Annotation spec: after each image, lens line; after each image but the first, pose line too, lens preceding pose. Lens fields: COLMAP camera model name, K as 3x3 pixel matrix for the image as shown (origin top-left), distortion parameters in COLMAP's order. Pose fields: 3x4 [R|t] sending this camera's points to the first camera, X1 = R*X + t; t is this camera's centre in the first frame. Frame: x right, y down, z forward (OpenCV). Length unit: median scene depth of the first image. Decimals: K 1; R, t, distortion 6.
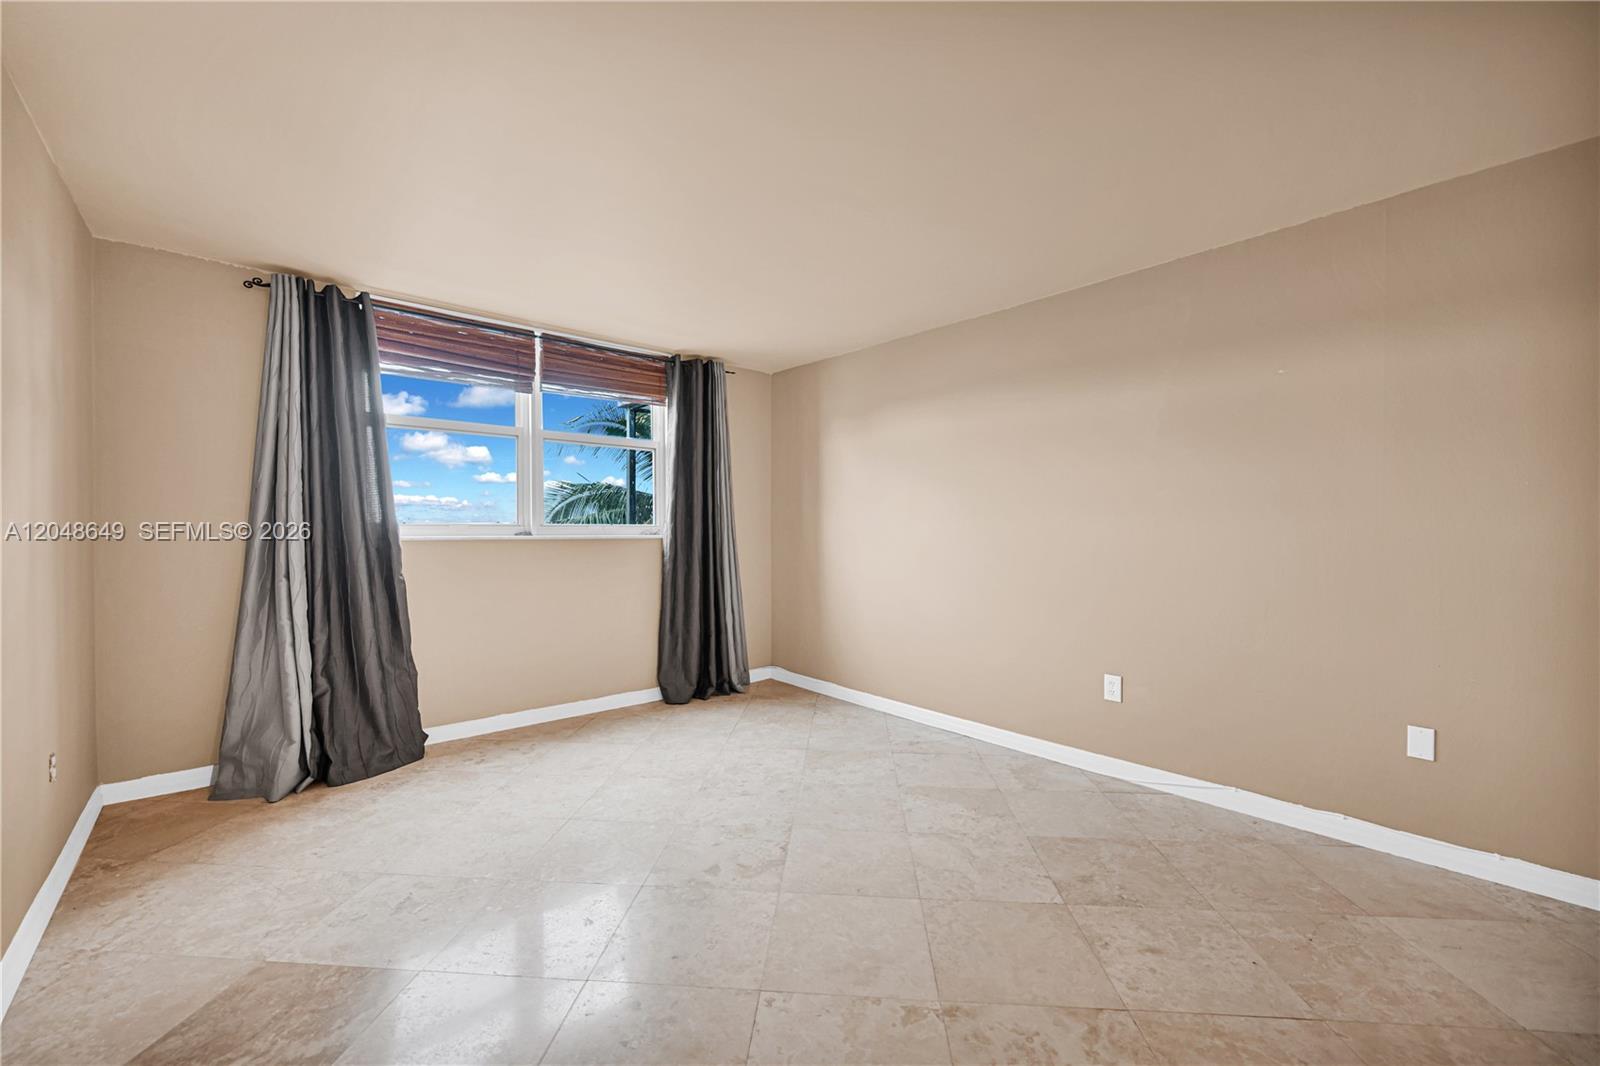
lens RADIAL K [[643.7, 0, 793.3], [0, 643.7, 544.3], [0, 0, 1]] dist [-0.000952, -0.000076]
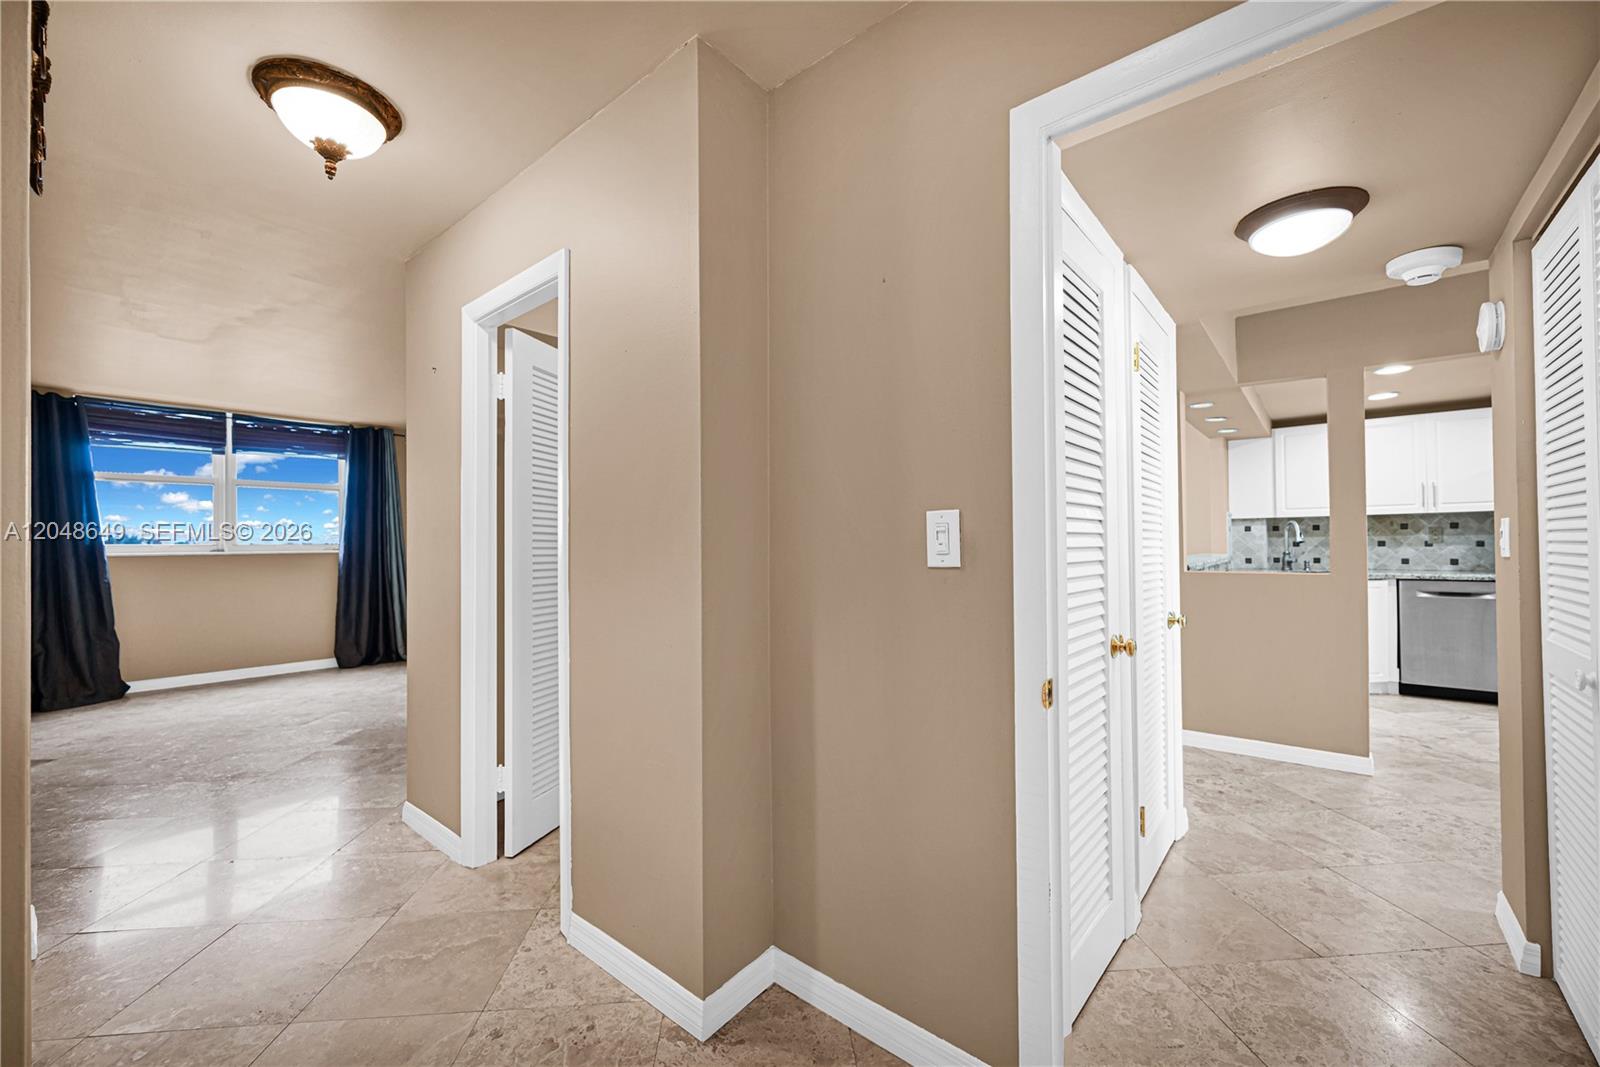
lens RADIAL K [[662.6, 0, 811.3], [0, 662.6, 538.7], [0, 0, 1]] dist [0.000436, 0.000668]
pose [[0.988266, -0.003766, 0.152698, 0.789610], [0.007046, 0.999756, -0.020951, -0.003168], [-0.152582, 0.021781, 0.988051, -0.798530]]
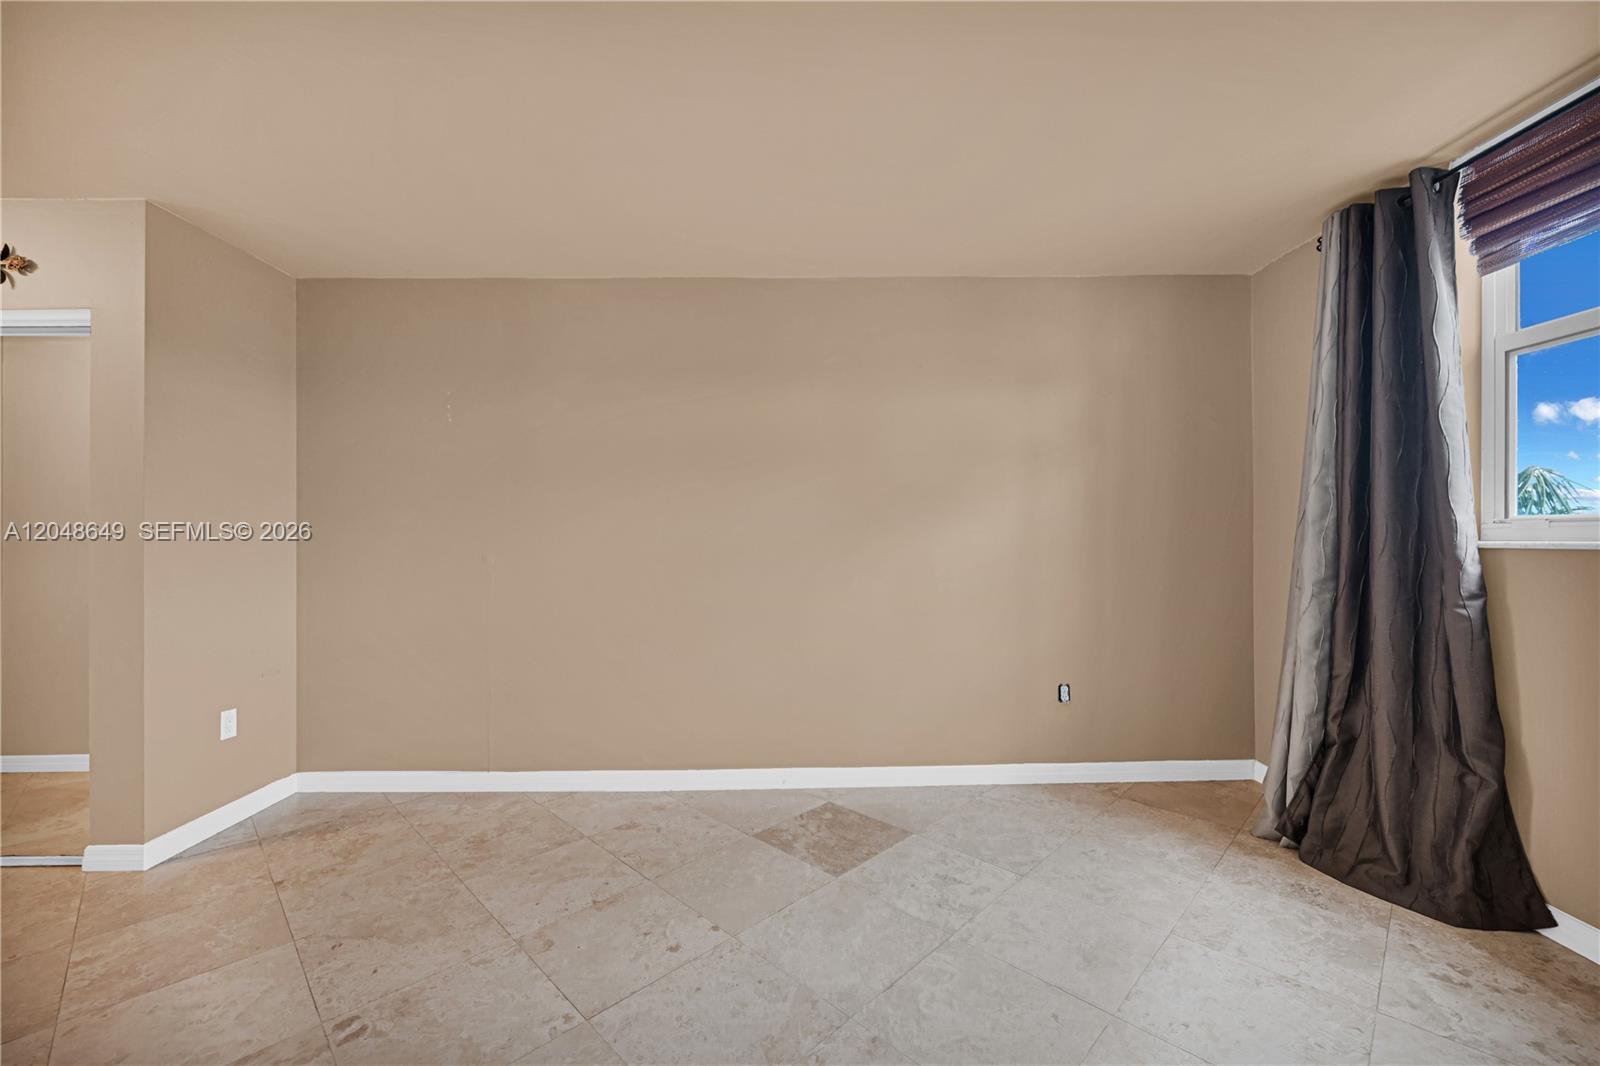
lens RADIAL K [[644.0, 0, 805.0], [0, 644.0, 536.7], [0, 0, 1]] dist [-0.000404, 0.000075]
pose [[-0.642368, 0.001974, -0.766394, 0.227718], [-0.009100, 0.999907, 0.010202, -0.015439], [0.766343, 0.013528, -0.642290, 0.899651]]
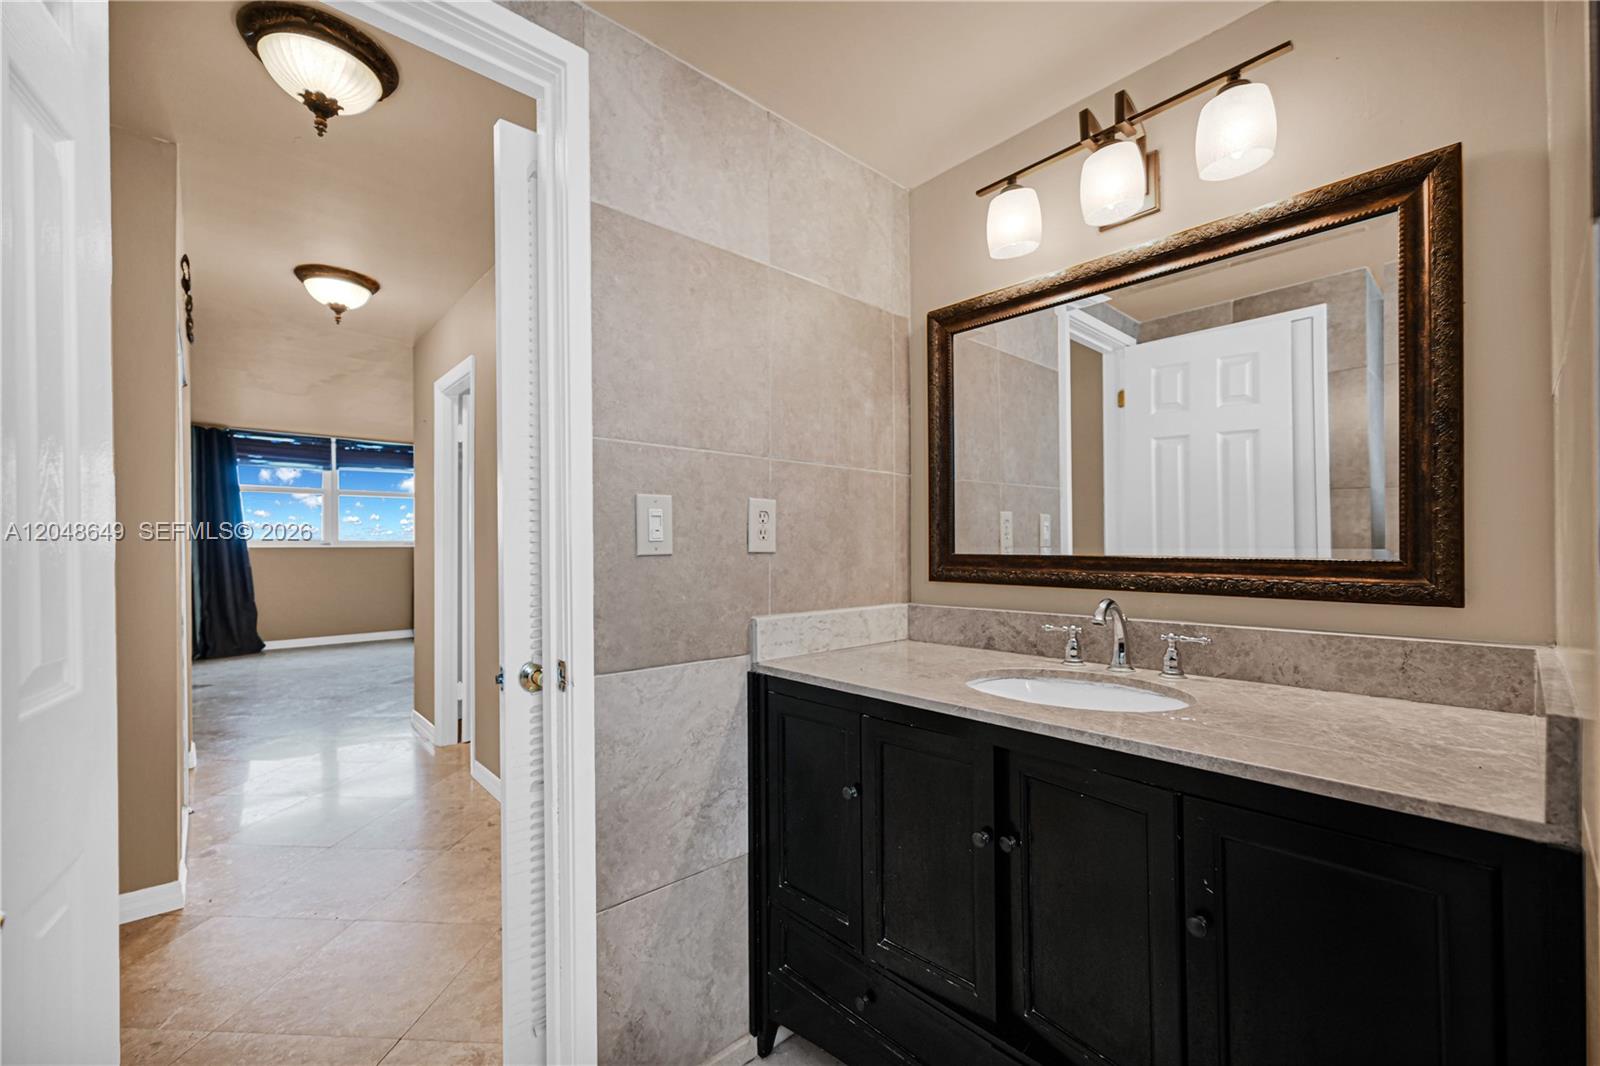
lens RADIAL K [[662.6, 0, 811.3], [0, 662.6, 538.2], [0, 0, 1]] dist [0.000436, 0.000668]
pose [[0.999739, -0.003724, 0.022529, 1.134770], [0.004152, 0.999811, -0.018969, 0.011287], [-0.022454, 0.019057, 0.999566, -1.157761]]
